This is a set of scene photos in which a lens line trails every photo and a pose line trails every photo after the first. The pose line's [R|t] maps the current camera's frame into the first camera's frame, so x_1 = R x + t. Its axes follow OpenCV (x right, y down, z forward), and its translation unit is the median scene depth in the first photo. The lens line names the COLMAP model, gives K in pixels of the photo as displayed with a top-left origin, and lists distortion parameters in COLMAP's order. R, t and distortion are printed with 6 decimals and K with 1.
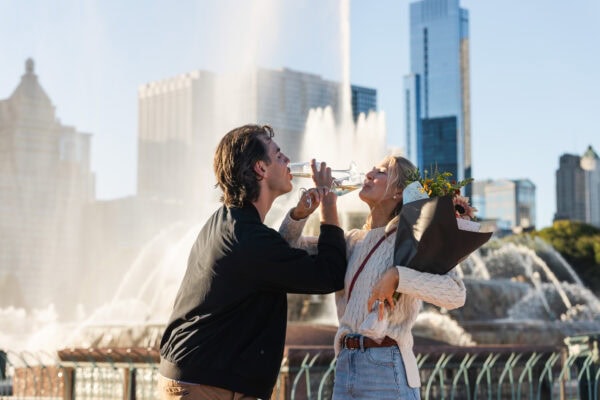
lens RADIAL K [[1210.5, 0, 300.0], [0, 1210.5, 200.0], [0, 0, 1]] dist [-0.019523, -0.076327]
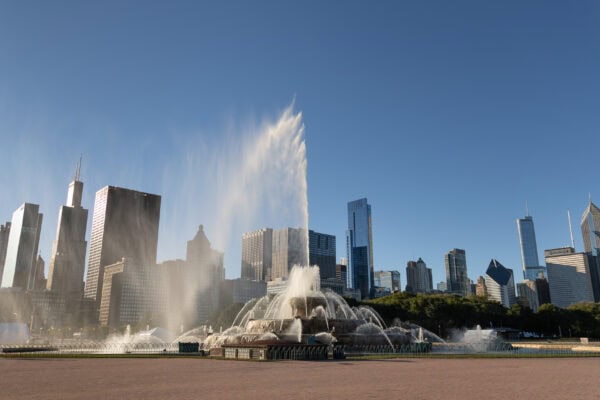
lens RADIAL K [[557.6, 0, 307.2], [0, 557.6, 181.1], [0, 0, 1]] dist [0.016368, 0.004471]
pose [[0.999818, -0.001128, -0.019051, 0.029246], [-0.001787, 0.988333, -0.152299, -0.029024], [0.019001, 0.152305, 0.988151, -0.205737]]
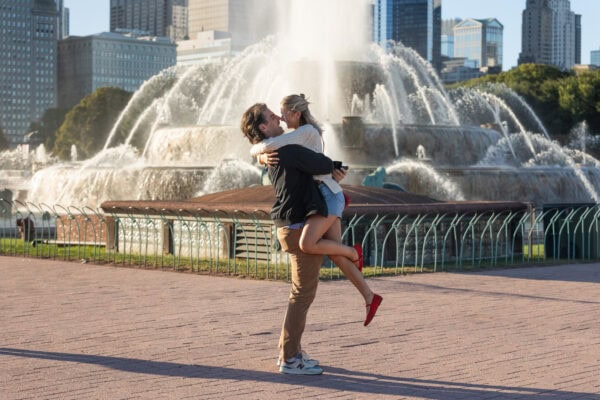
lens RADIAL K [[1210.5, 0, 300.0], [0, 1210.5, 200.0], [0, 0, 1]] dist [-0.019523, -0.076327]
pose [[0.999498, 0.006163, 0.031092, -0.007638], [-0.010428, 0.990244, 0.138954, -0.007188], [-0.029932, -0.139209, 0.989811, -0.026902]]
